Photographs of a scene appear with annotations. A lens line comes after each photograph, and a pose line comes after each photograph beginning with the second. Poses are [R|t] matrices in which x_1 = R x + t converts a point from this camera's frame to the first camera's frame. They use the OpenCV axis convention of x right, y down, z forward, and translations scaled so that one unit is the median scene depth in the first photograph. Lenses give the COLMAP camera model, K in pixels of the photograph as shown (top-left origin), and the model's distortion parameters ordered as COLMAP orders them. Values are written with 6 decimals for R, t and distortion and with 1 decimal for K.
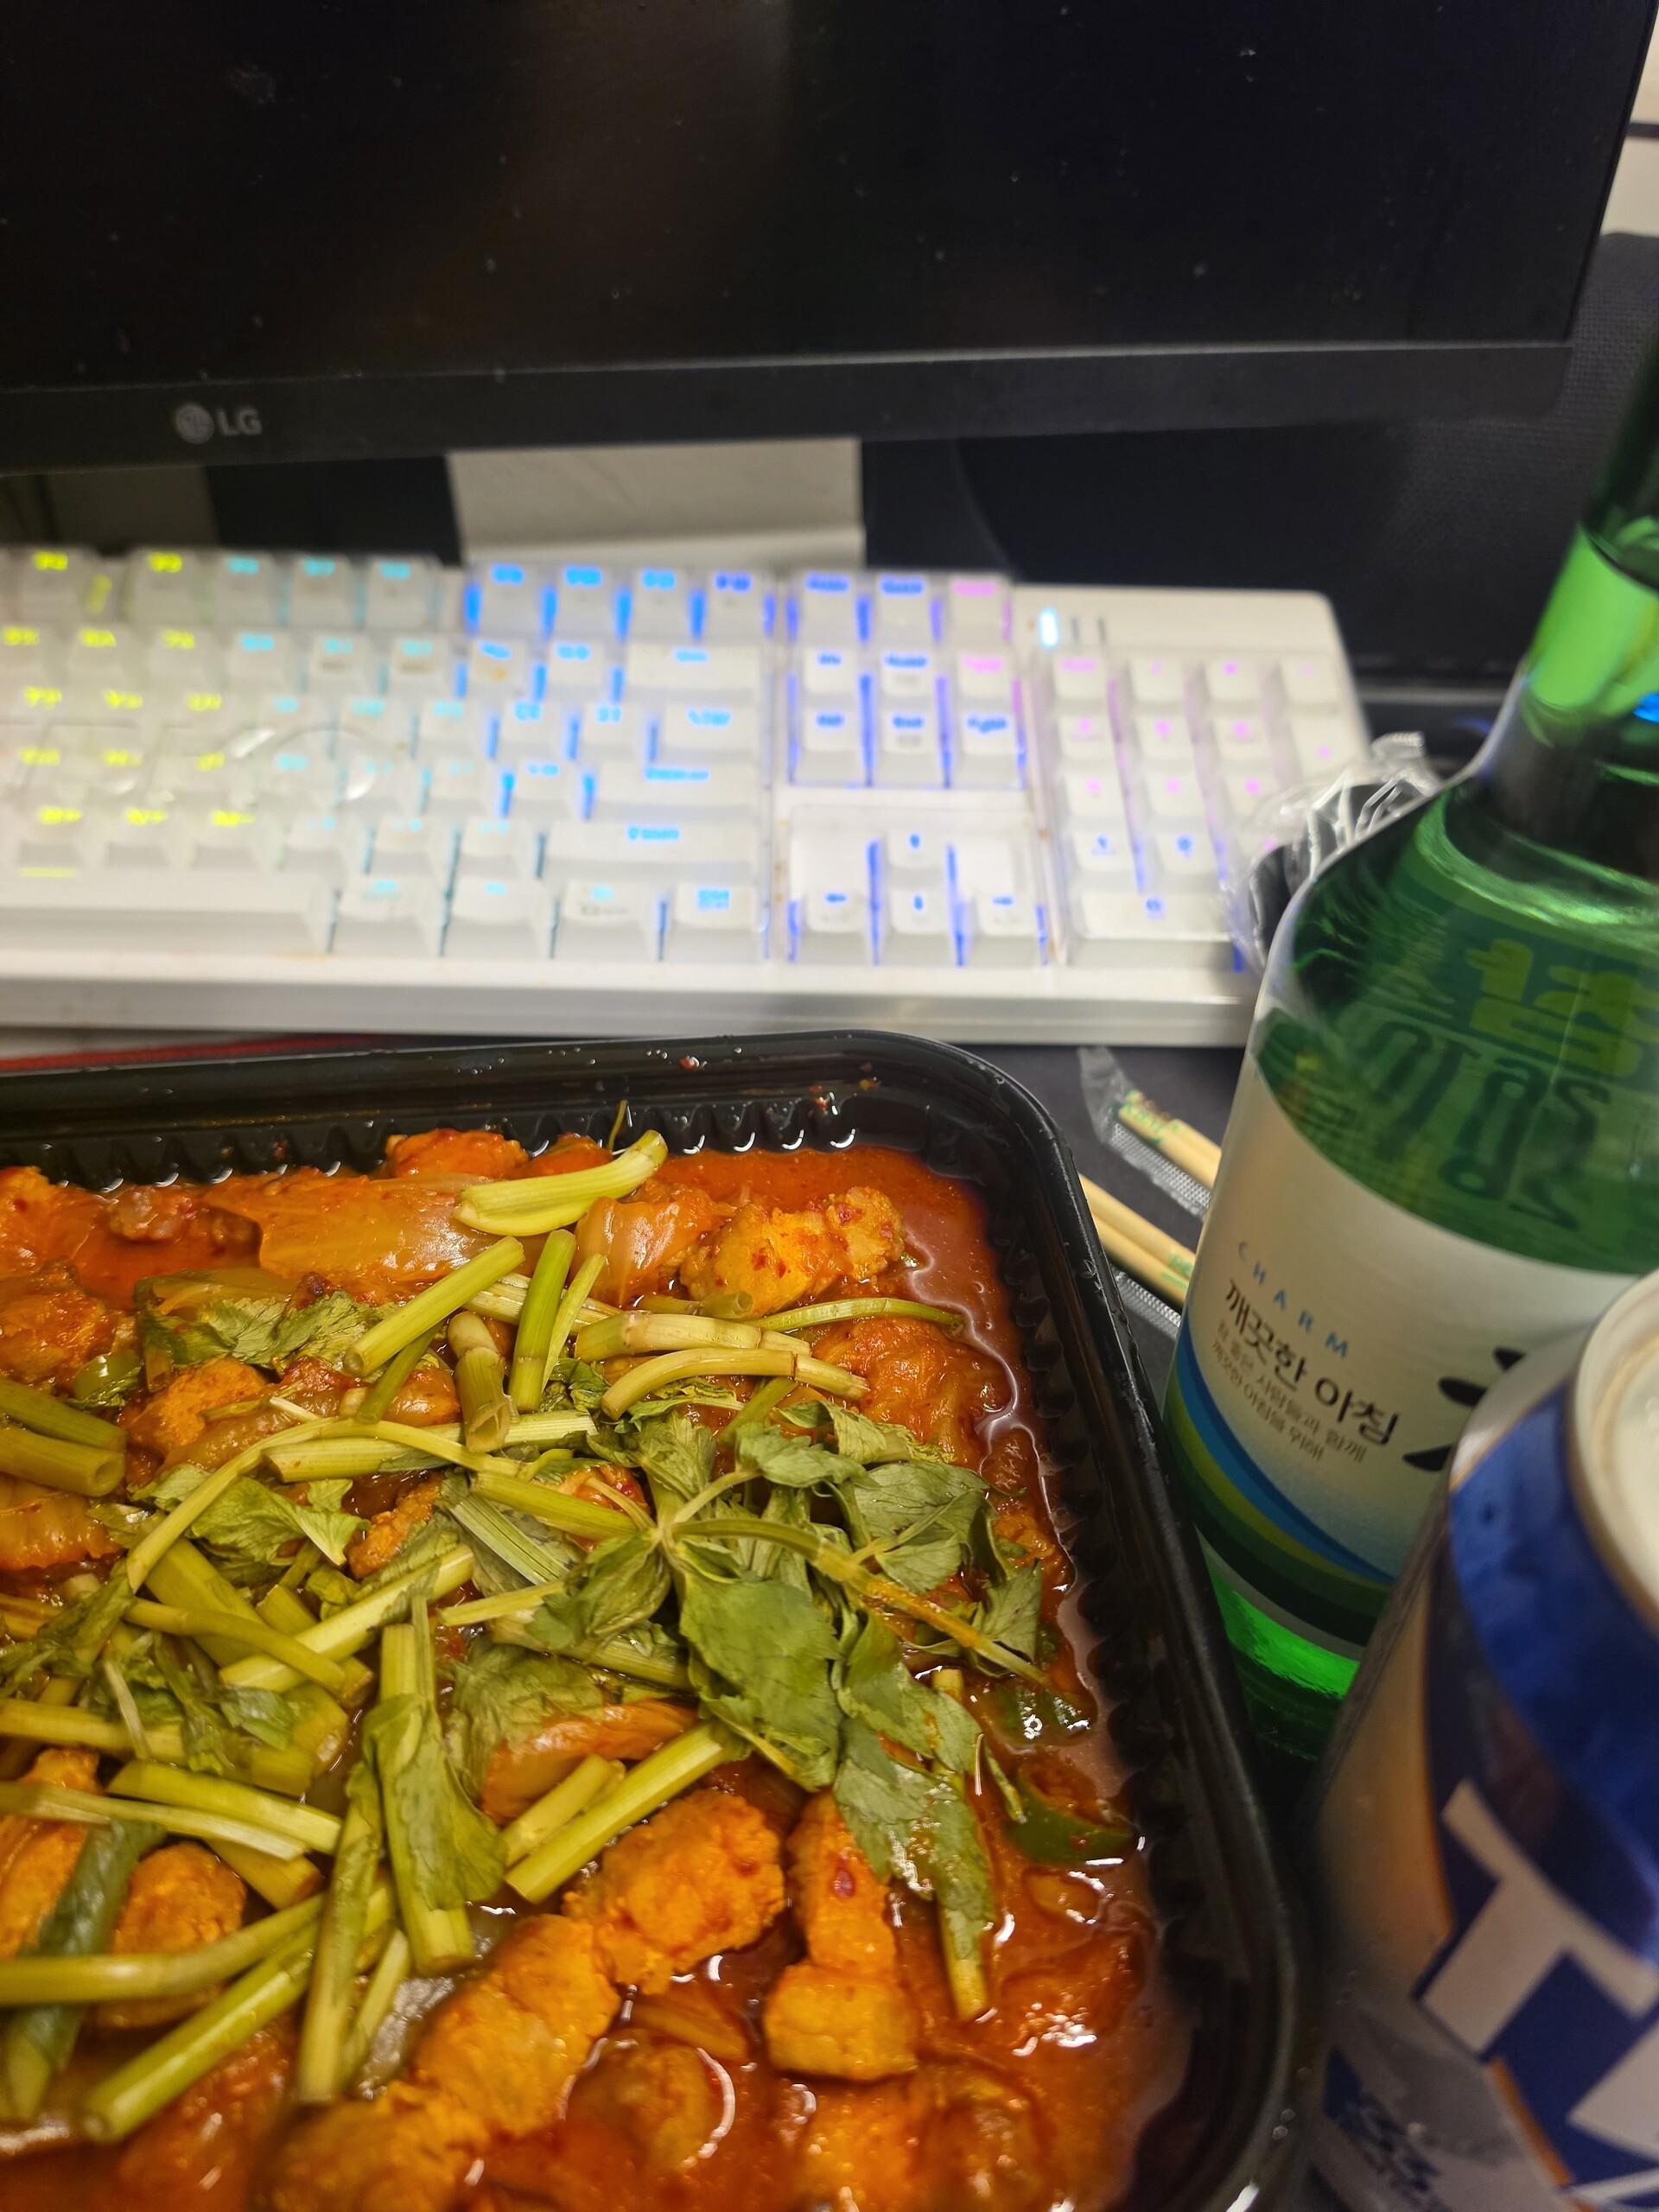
lens RADIAL K [[1602.0, 0, 829.5], [0, 1602.0, 1106.0], [0, 0, 1]] dist [0.070502, -0.181440]
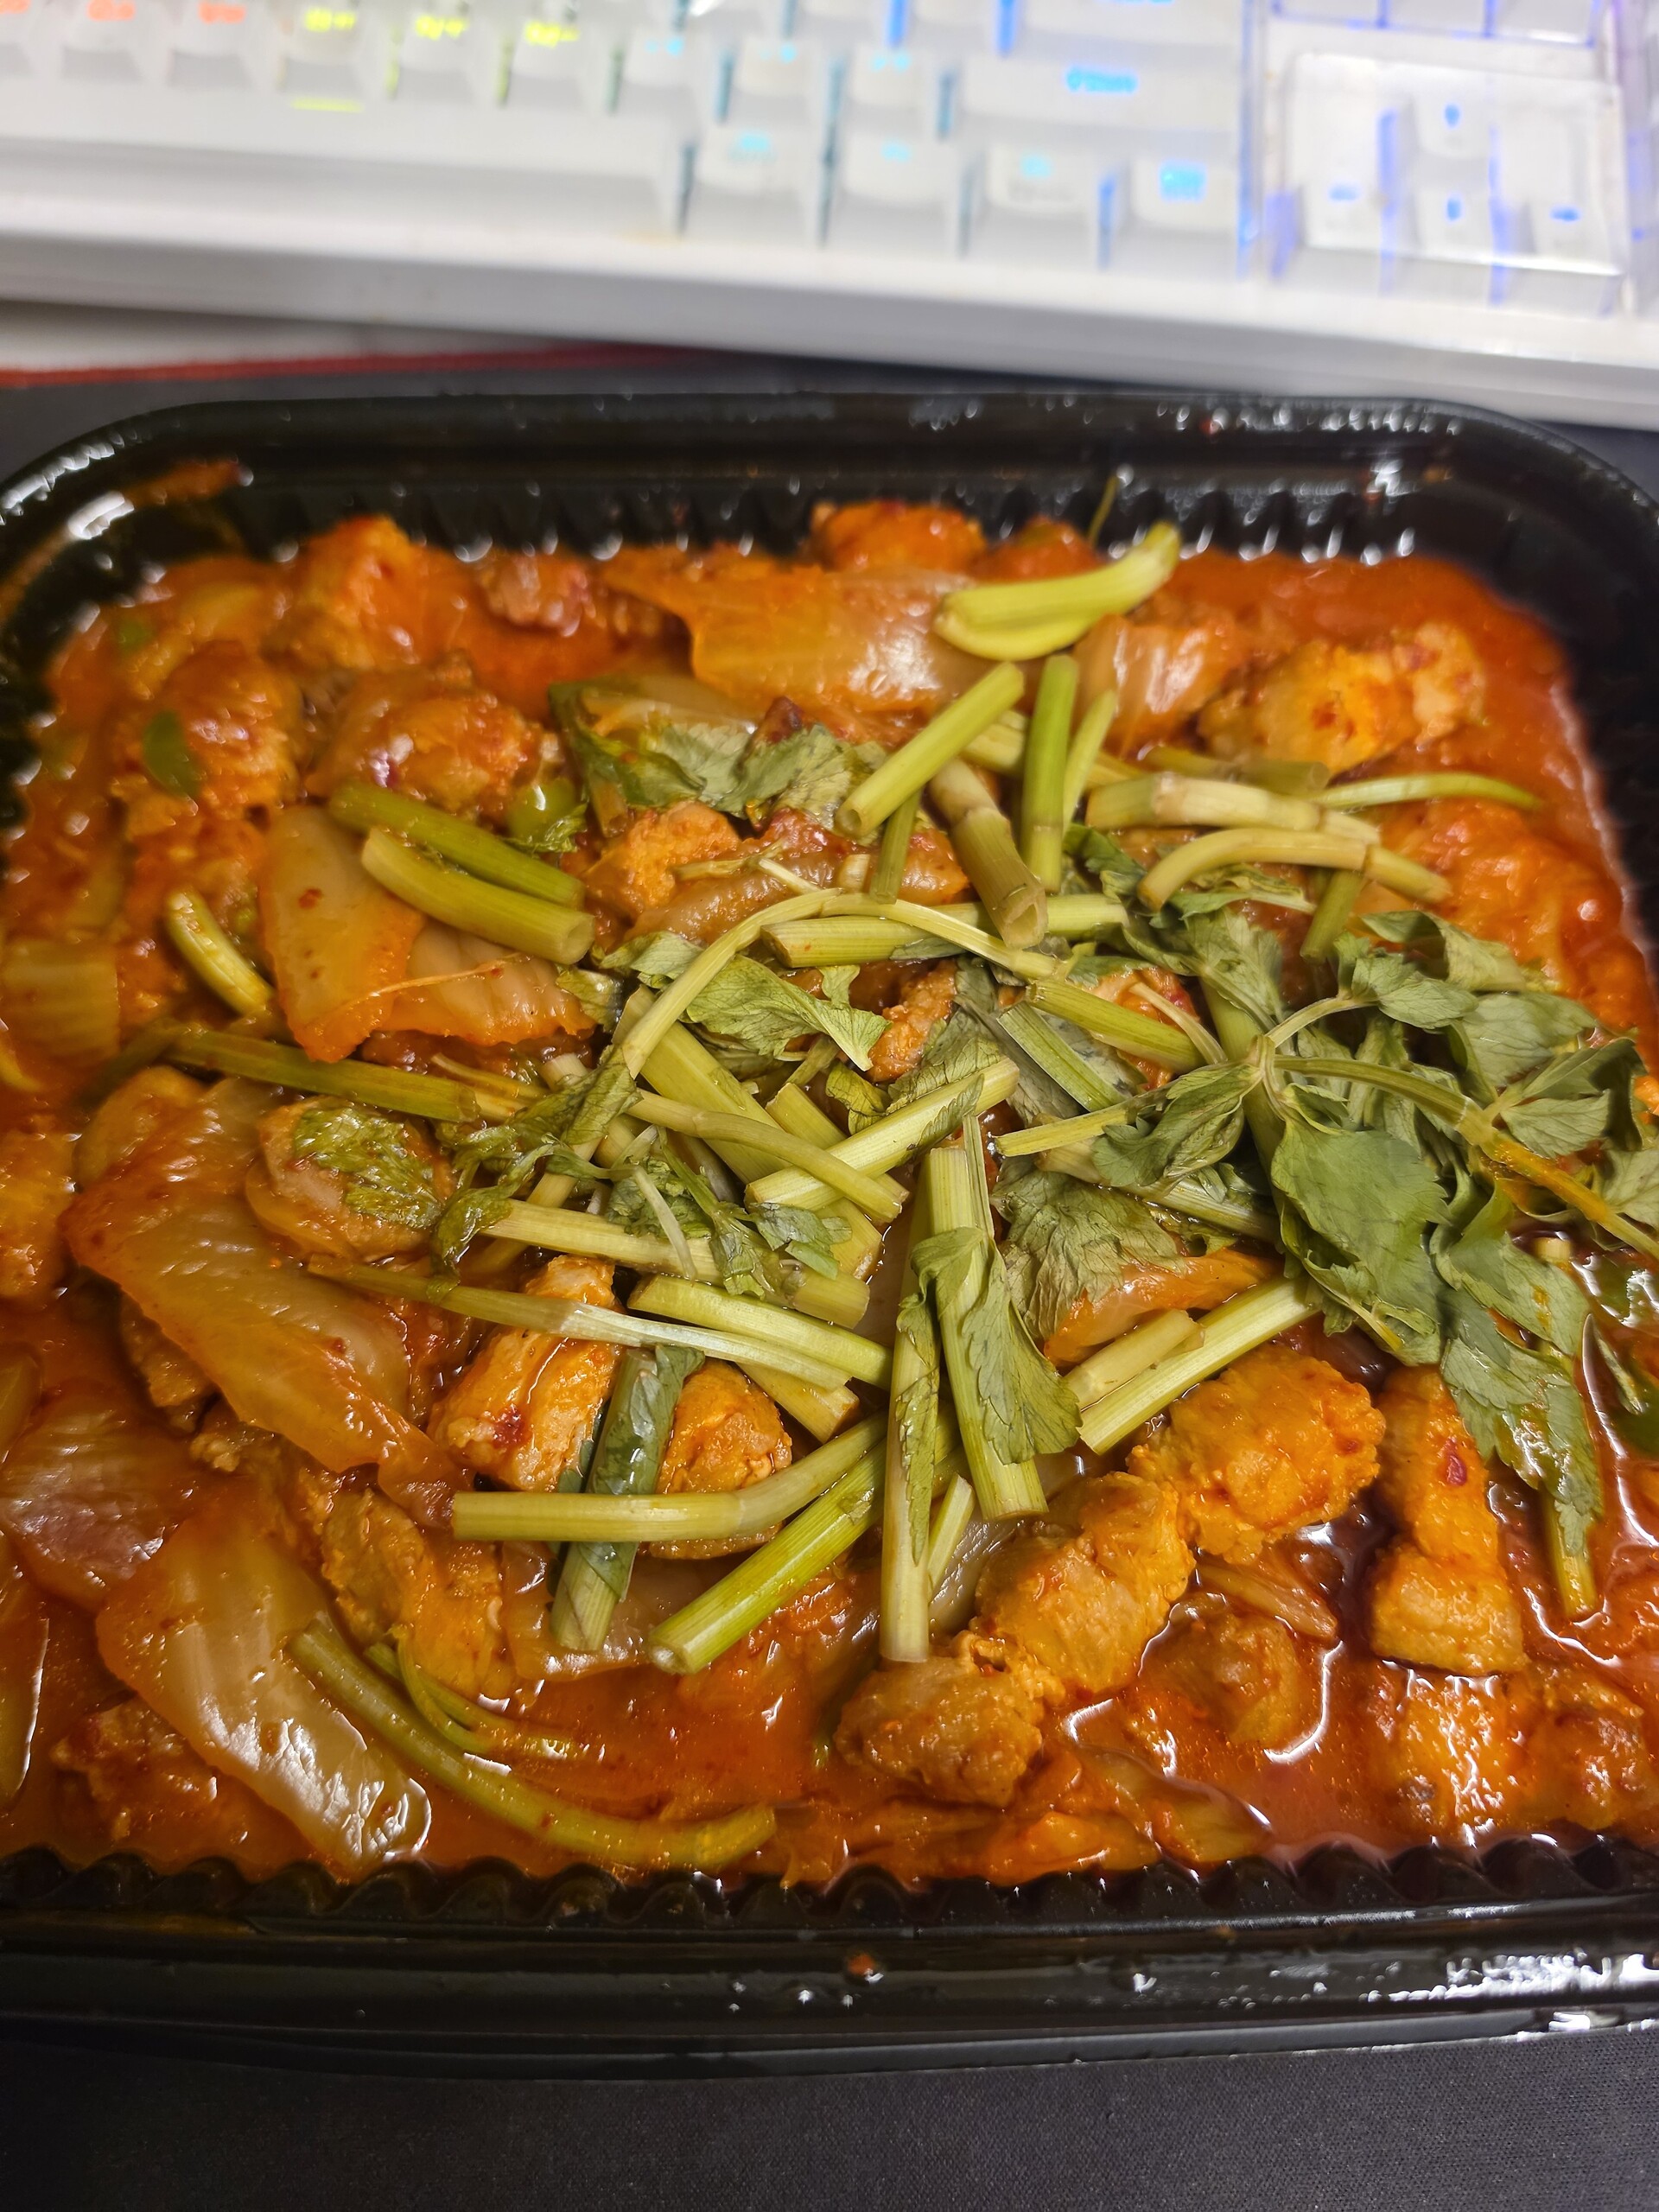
lens RADIAL K [[1644.8, 0, 829.5], [0, 1644.8, 1106.0], [0, 0, 1]] dist [0.075729, -0.177572]
pose [[0.995315, 0.084098, -0.047703, -0.277436], [-0.059184, 0.920087, 0.387217, -0.035358], [0.076455, -0.382580, 0.920754, 0.183486]]
